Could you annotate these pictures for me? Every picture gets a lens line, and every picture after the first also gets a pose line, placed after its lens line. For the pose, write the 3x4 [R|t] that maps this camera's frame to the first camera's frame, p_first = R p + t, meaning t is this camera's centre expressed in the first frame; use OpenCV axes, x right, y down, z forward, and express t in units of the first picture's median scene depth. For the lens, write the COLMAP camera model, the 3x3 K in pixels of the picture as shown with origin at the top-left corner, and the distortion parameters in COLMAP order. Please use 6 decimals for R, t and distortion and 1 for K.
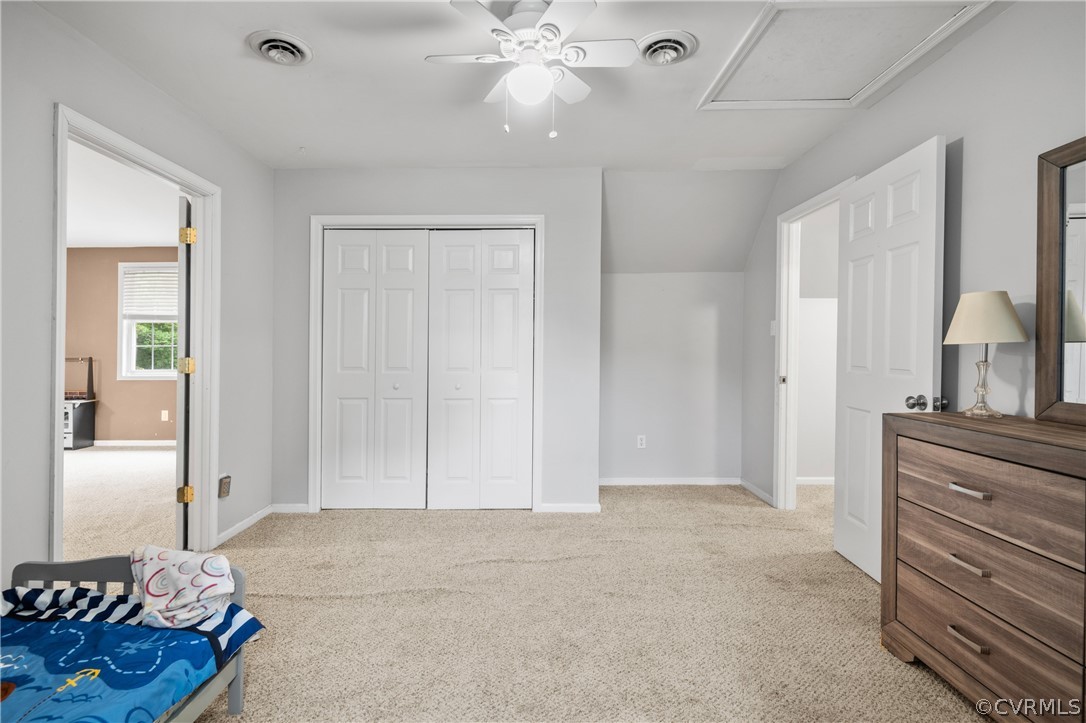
lens RADIAL K [[499.3, 0, 532.2], [0, 499.3, 355.9], [0, 0, 1]] dist [0.002610, -0.001694]
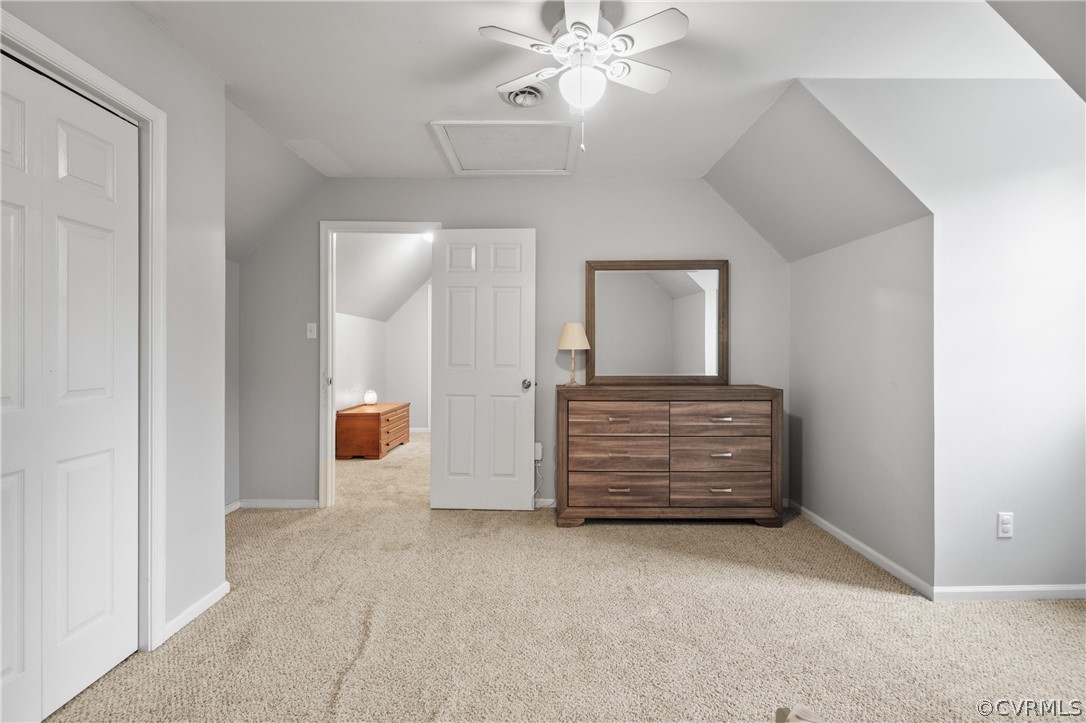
lens RADIAL K [[499.3, 0, 532.6], [0, 499.3, 353.9], [0, 0, 1]] dist [0.002610, -0.001694]
pose [[0.015754, 0.000532, 0.999876, -1.084962], [0.010477, 0.999945, -0.000697, -0.005768], [-0.999821, 0.010487, 0.015747, 1.167630]]
